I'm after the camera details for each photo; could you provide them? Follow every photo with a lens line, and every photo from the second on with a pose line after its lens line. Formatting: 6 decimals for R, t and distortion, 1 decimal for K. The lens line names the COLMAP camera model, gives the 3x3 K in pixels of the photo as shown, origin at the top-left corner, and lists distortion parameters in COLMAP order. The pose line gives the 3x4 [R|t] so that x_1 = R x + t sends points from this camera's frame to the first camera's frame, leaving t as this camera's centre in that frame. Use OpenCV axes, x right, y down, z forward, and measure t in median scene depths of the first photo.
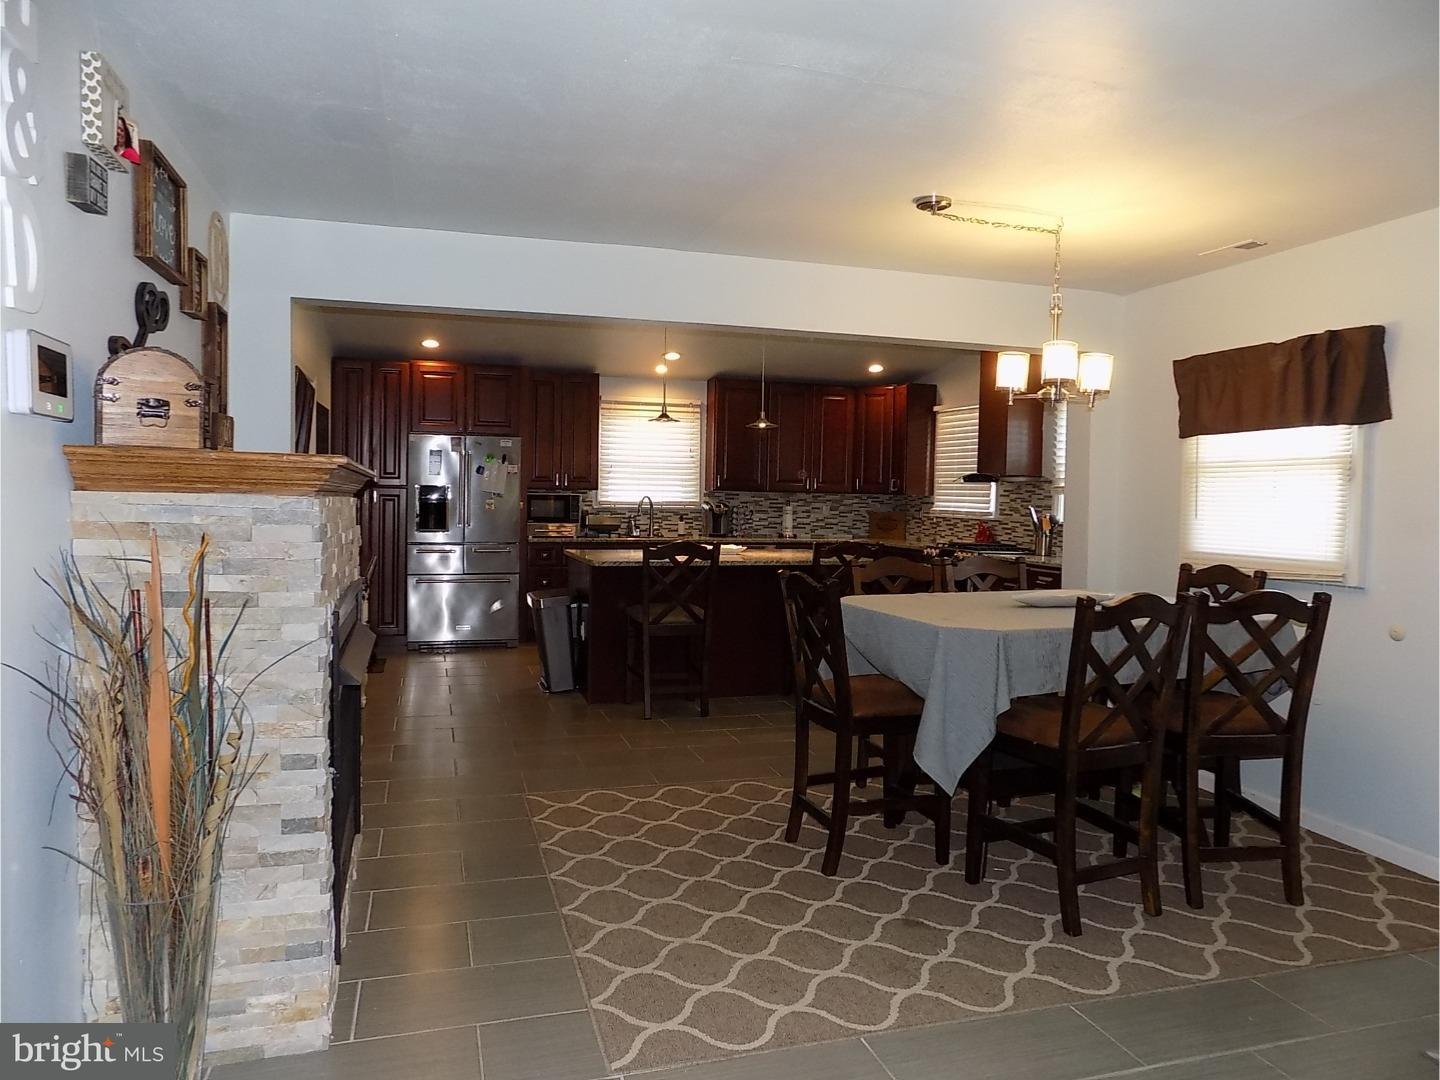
lens RADIAL K [[941.8, 0, 720.0], [0, 941.8, 540.0], [0, 0, 1]] dist [-0.049466, 0.001782]
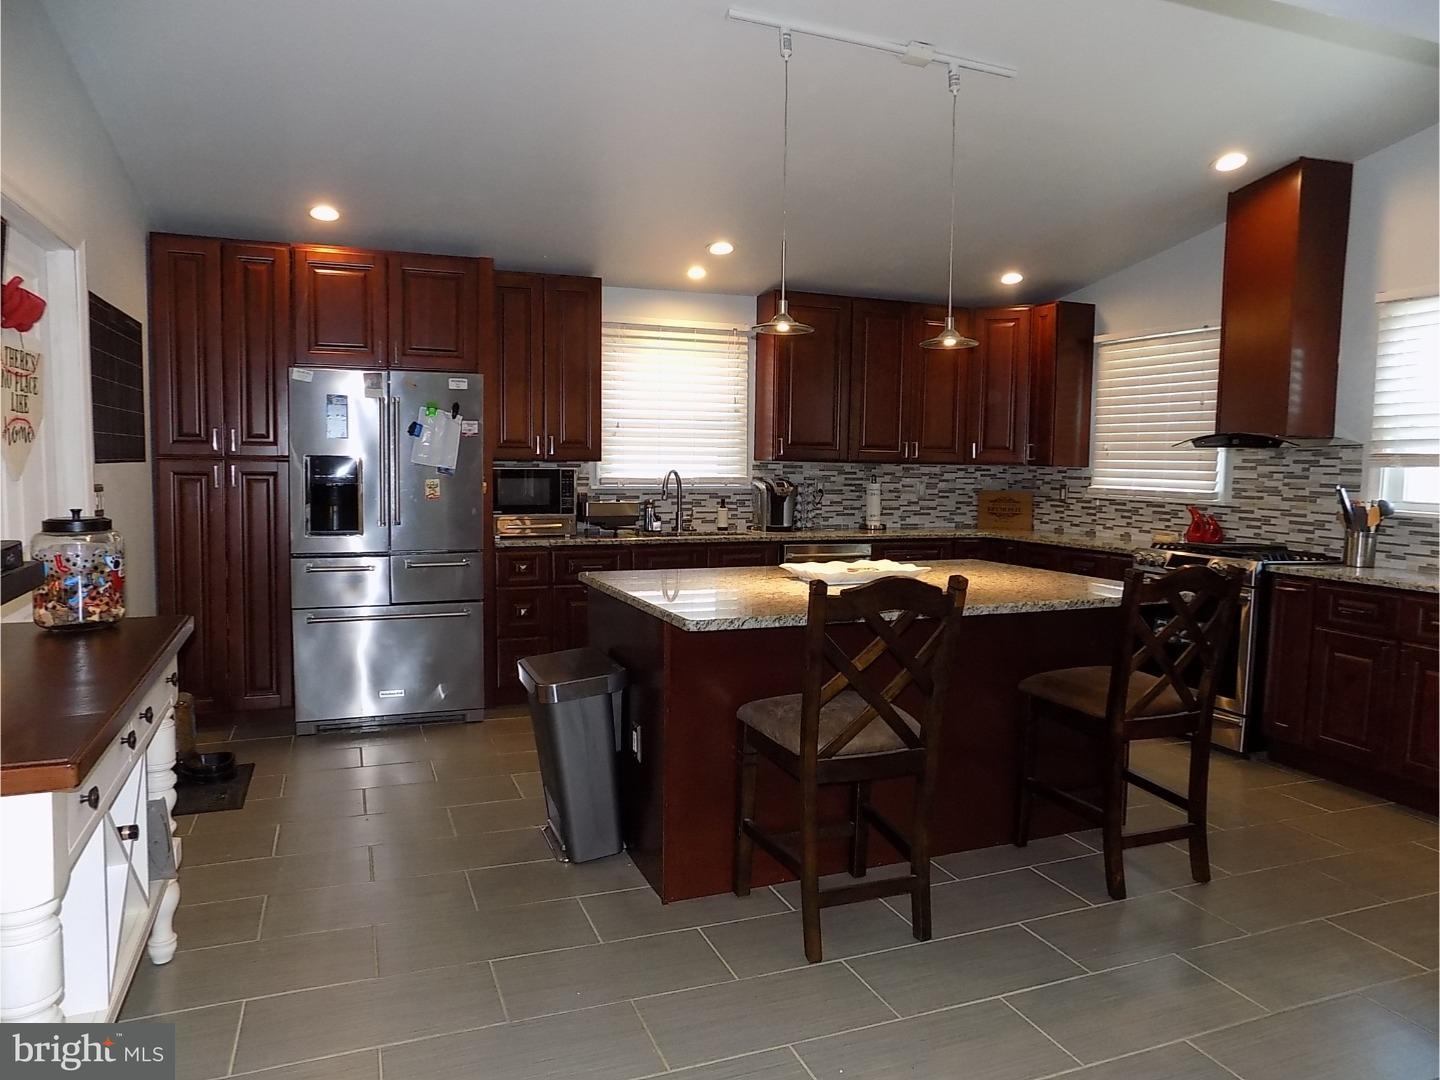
lens RADIAL K [[946.3, 0, 723.3], [0, 946.3, 550.1], [0, 0, 1]] dist [-0.053880, 0.001803]
pose [[0.996960, -0.012589, 0.076895, -0.103117], [0.009195, 0.998975, 0.044328, -0.021760], [-0.077374, -0.043487, 0.996053, 0.372073]]
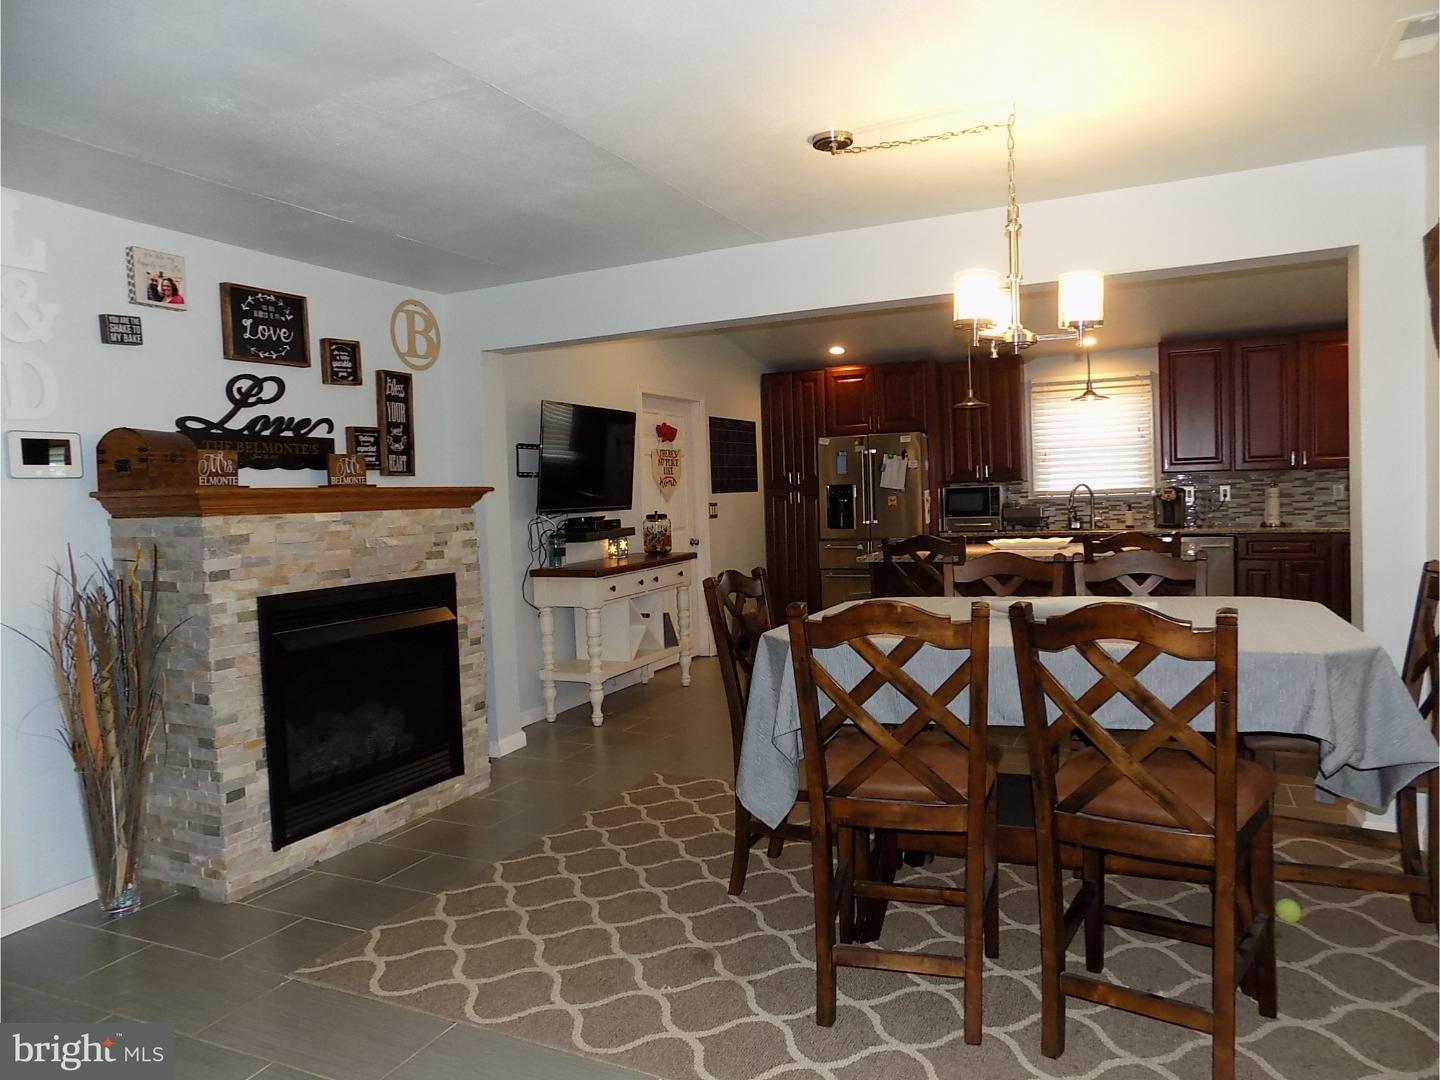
lens RADIAL K [[941.8, 0, 720.0], [0, 941.8, 540.0], [0, 0, 1]] dist [-0.049466, 0.001782]
pose [[0.756218, -0.012062, -0.654209, 0.265836], [0.015881, 0.999874, -0.000078, 0.001467], [0.654127, -0.010331, 0.756314, 0.105400]]
